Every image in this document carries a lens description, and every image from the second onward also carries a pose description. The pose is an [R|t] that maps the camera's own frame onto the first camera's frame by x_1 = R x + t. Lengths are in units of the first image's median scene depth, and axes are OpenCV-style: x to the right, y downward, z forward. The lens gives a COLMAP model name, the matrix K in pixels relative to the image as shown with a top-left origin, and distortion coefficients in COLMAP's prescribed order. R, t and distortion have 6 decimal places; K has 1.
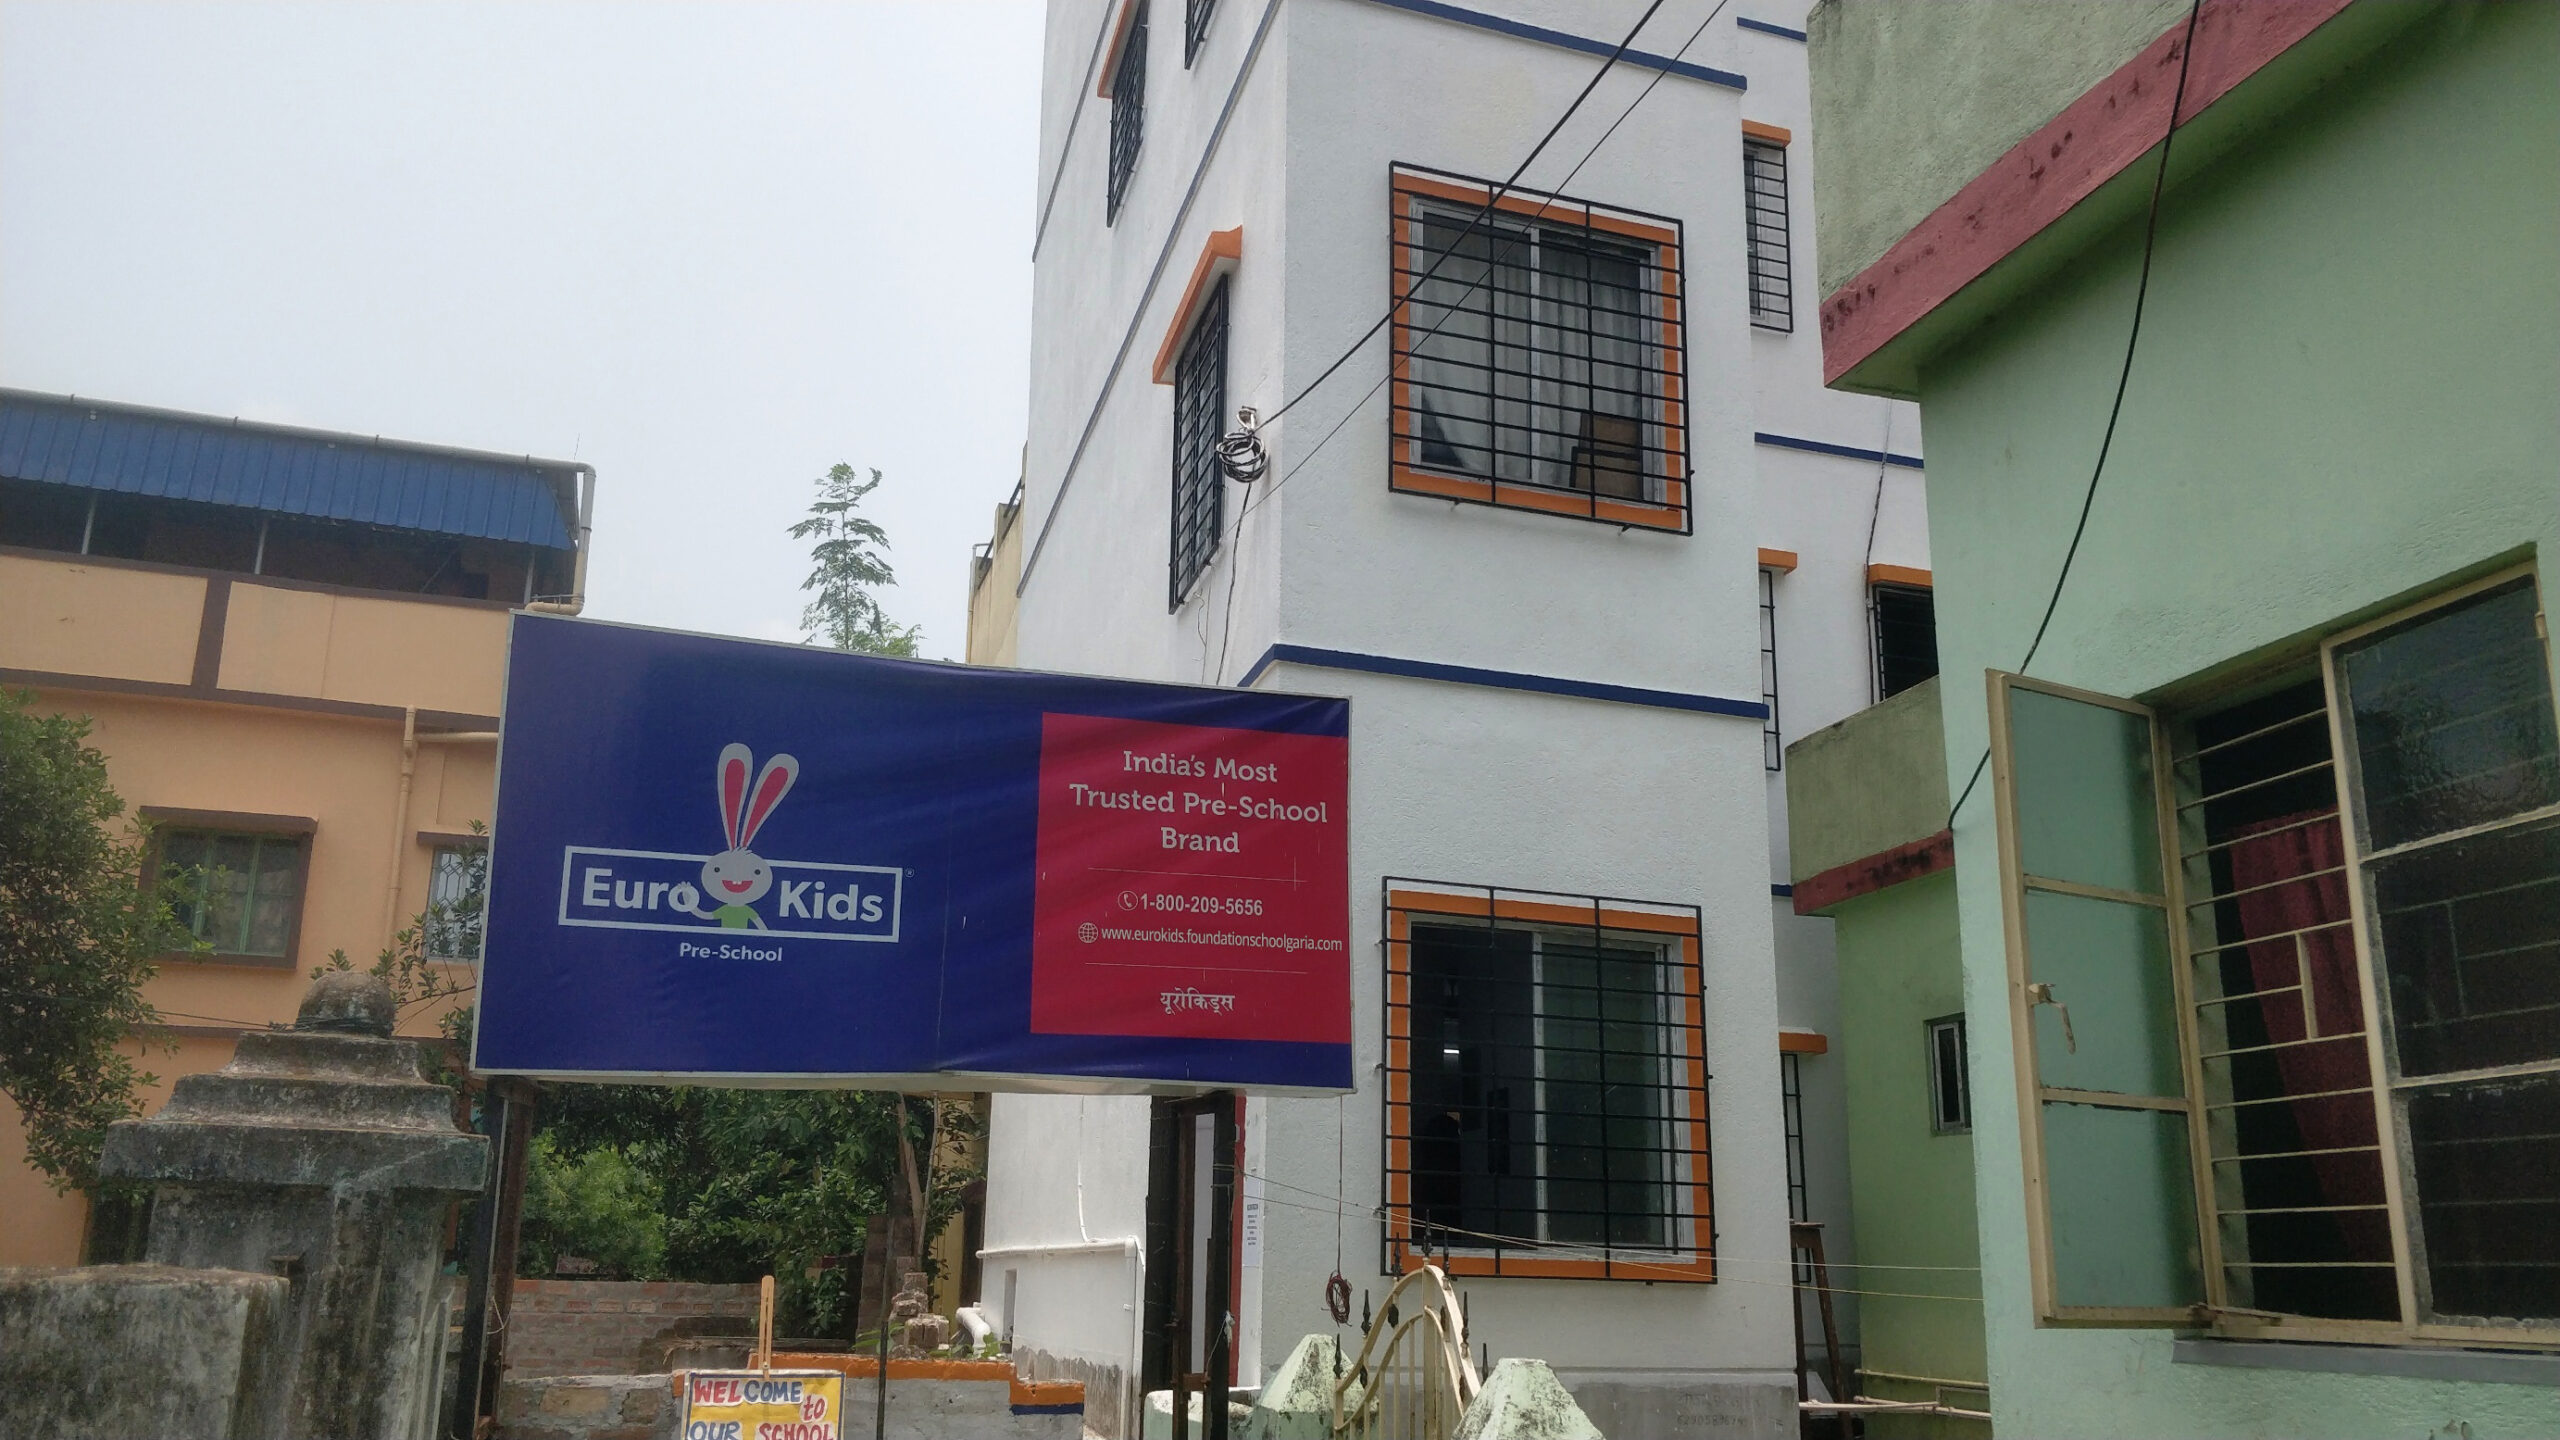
lens RADIAL K [[2083.0, 0, 1280.0], [0, 2083.0, 720.0], [0, 0, 1]] dist [0.135404, -0.289339]
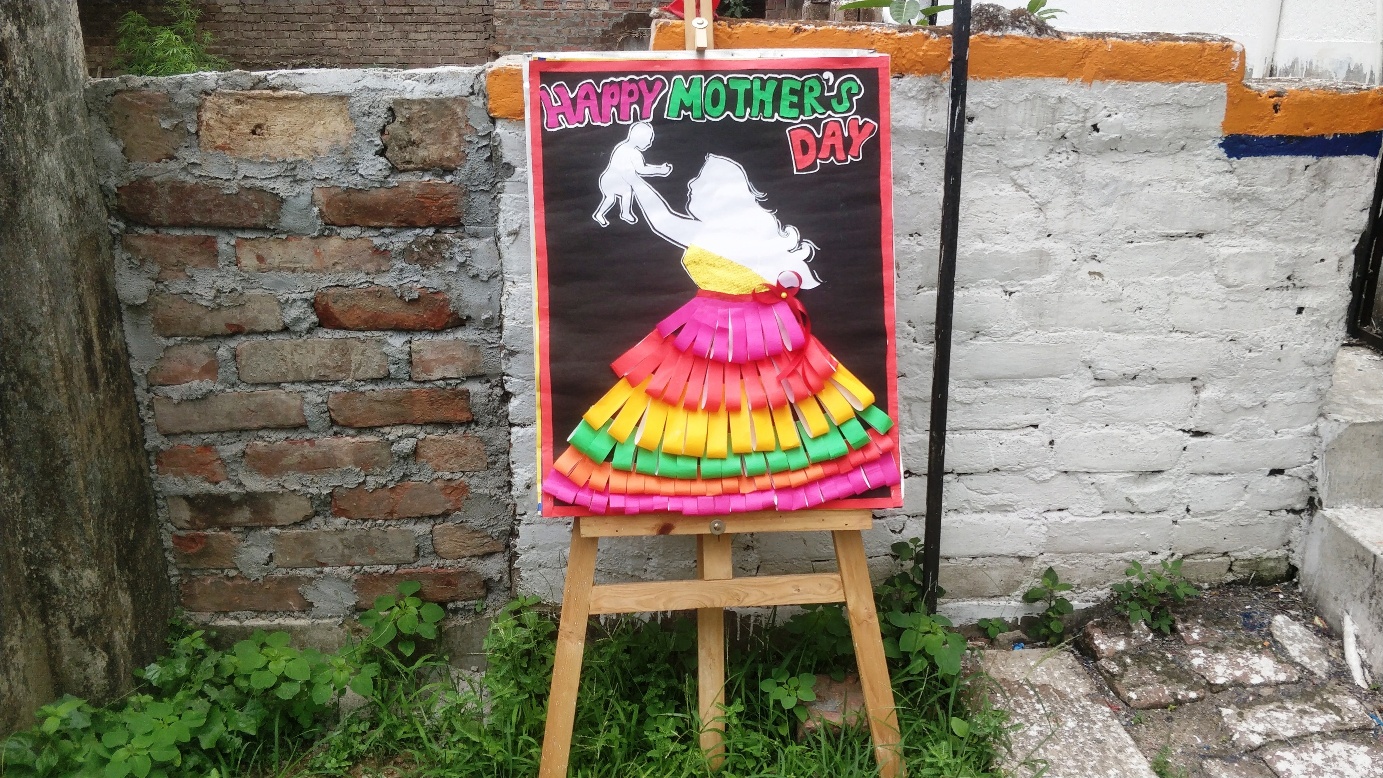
lens RADIAL K [[1125.3, 0, 691.5], [0, 1125.3, 389.0], [0, 0, 1]] dist [0.135404, -0.289339]
pose [[0.973299, 0.061739, -0.221083, -0.181887], [0.070891, 0.835218, 0.545331, 0.230655], [0.218321, -0.546443, 0.808540, 0.753370]]
